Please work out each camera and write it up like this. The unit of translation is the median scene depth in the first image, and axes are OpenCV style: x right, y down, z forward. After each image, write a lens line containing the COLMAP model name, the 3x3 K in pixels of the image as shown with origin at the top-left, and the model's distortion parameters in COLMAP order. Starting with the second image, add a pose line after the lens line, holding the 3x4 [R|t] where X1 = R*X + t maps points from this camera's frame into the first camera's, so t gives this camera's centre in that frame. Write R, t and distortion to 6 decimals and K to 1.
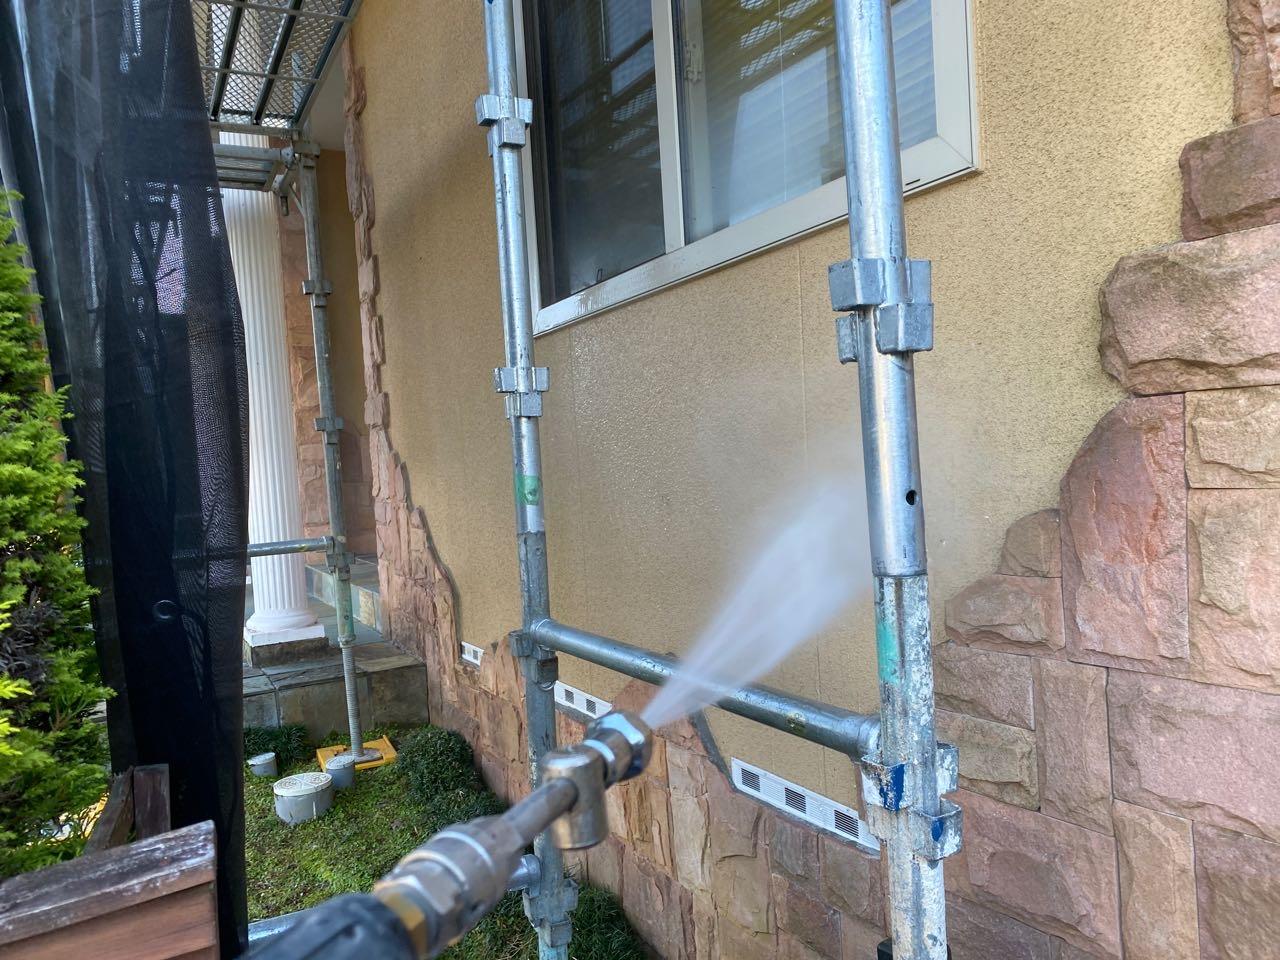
lens RADIAL K [[973.7, 0, 644.0], [0, 973.7, 497.0], [0, 0, 1]] dist [-0.000968, -0.008205]
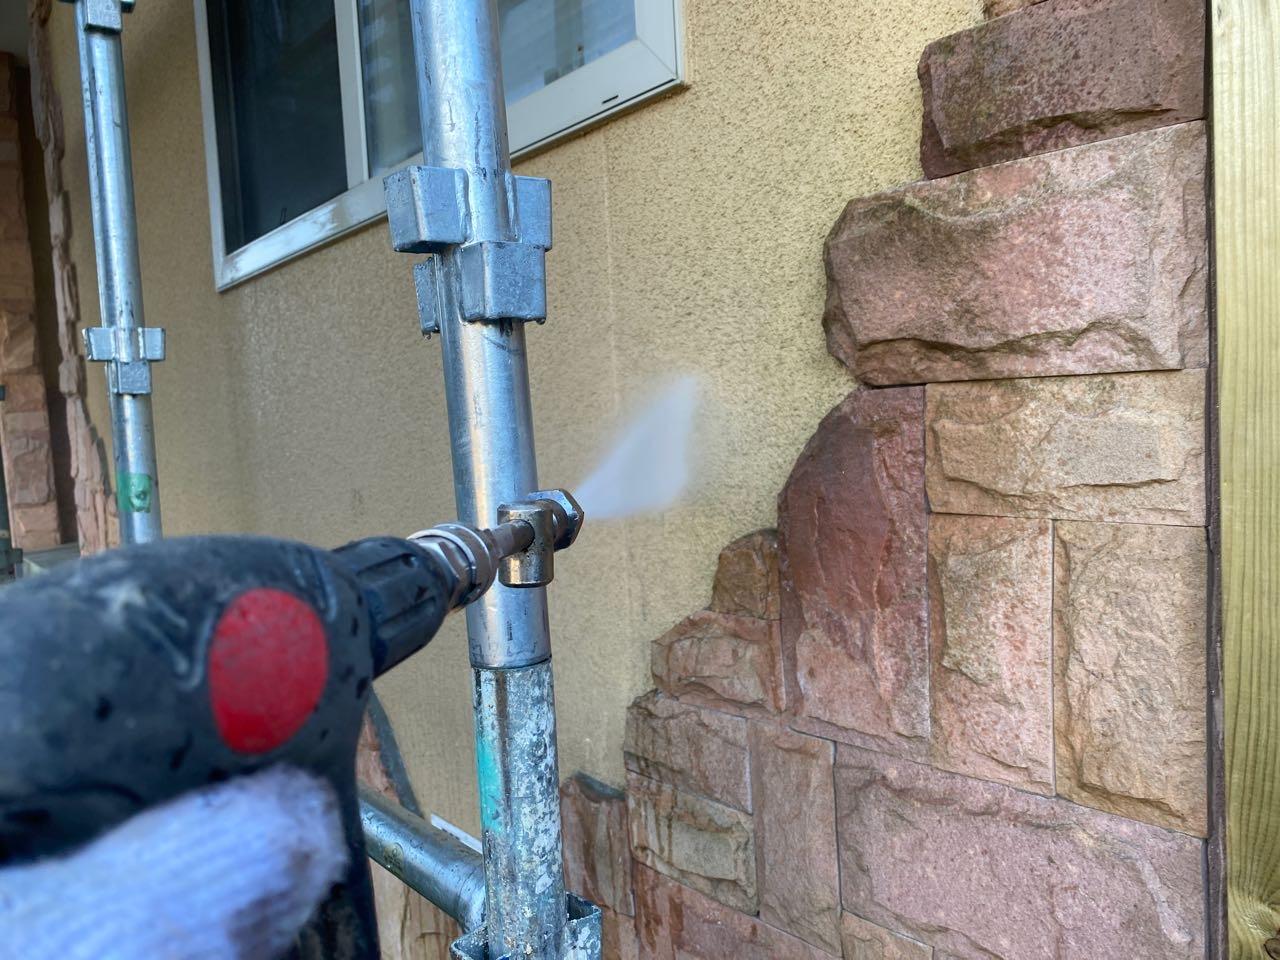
lens RADIAL K [[976.8, 0, 640.0], [0, 976.8, 480.0], [0, 0, 1]] dist [0.002289, -0.036728]
pose [[0.983081, -0.004860, 0.183109, 0.203699], [0.001596, 0.999837, 0.017967, -0.047835], [-0.183166, -0.017371, 0.982928, 0.302974]]
